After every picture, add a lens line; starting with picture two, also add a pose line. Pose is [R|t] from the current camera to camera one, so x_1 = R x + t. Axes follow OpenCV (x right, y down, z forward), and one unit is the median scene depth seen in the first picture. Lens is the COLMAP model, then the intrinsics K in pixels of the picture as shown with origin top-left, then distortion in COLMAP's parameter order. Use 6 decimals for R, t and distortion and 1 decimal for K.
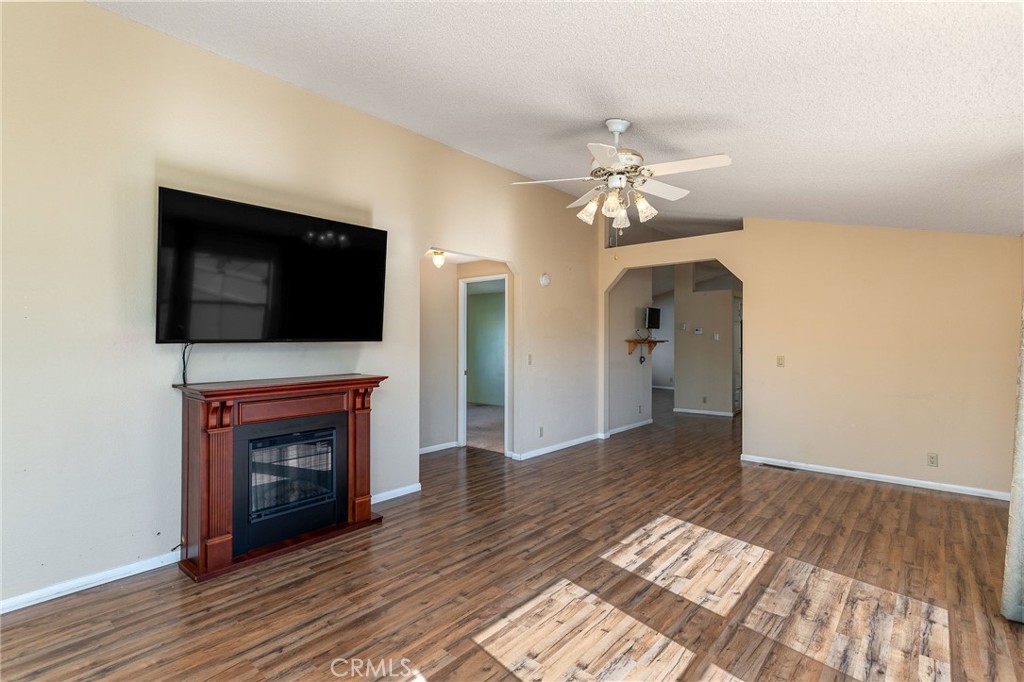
lens RADIAL K [[494.2, 0, 508.3], [0, 494.2, 339.2], [0, 0, 1]] dist [-0.000478, -0.002058]
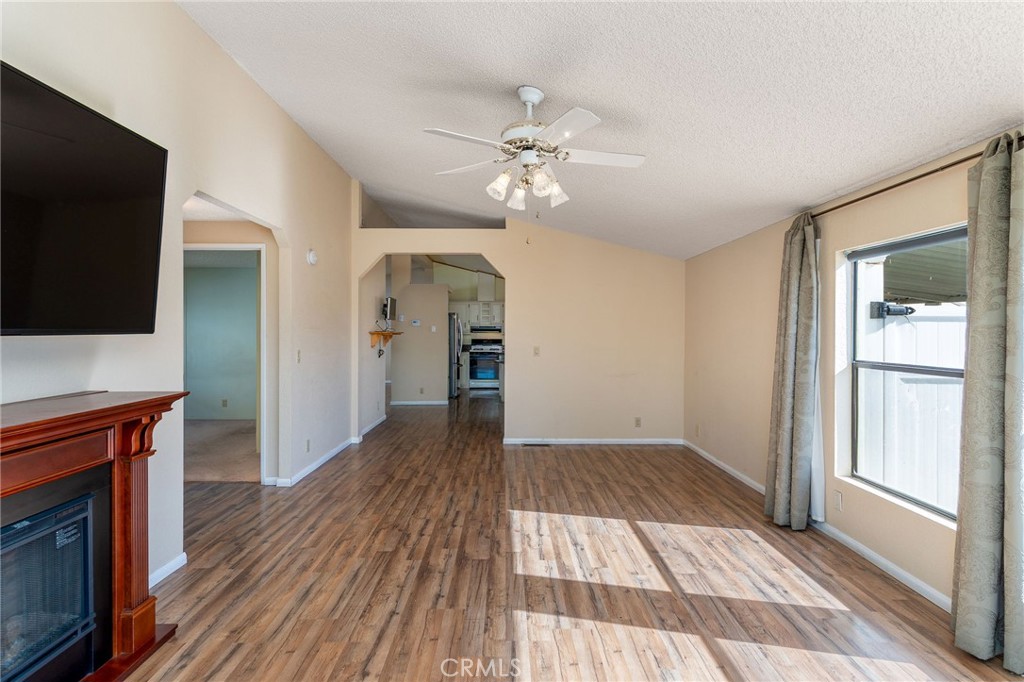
lens RADIAL K [[494.2, 0, 511.4], [0, 494.2, 338.8], [0, 0, 1]] dist [-0.000478, -0.002058]
pose [[0.749261, -0.007506, 0.662232, -0.371096], [-0.003312, 0.999881, 0.015080, -0.000023], [-0.662266, -0.013492, 0.749147, 0.305641]]
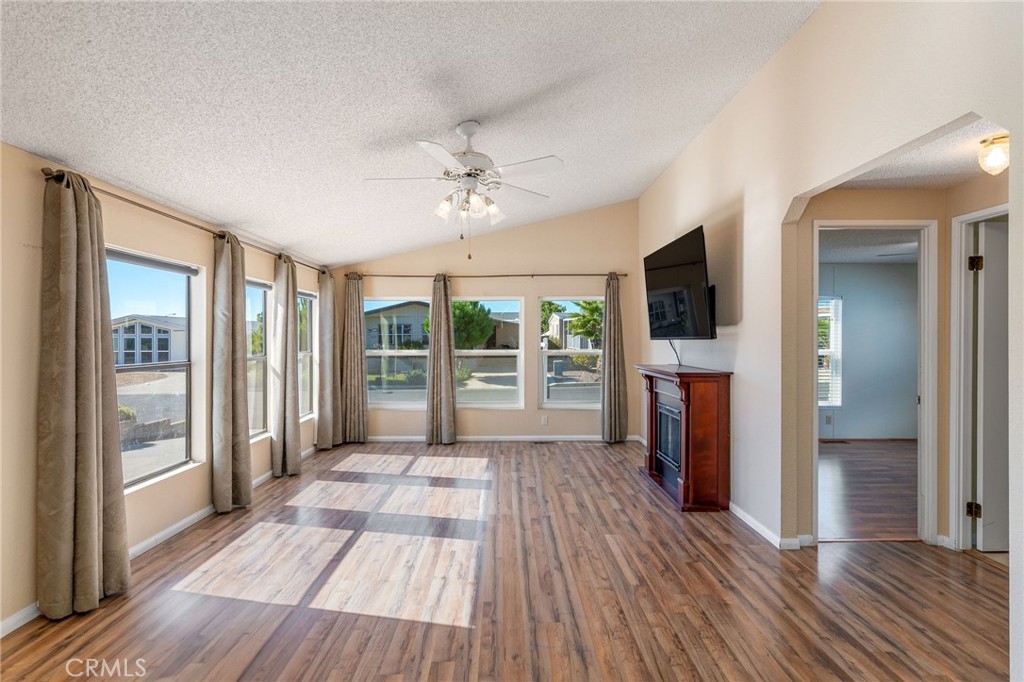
lens RADIAL K [[494.2, 0, 507.4], [0, 494.2, 338.9], [0, 0, 1]] dist [-0.000478, -0.002058]
pose [[-0.754382, -0.000110, -0.656435, 0.759801], [-0.000949, 0.999999, 0.000923, 0.003189], [0.656435, 0.001319, -0.754382, 1.662841]]
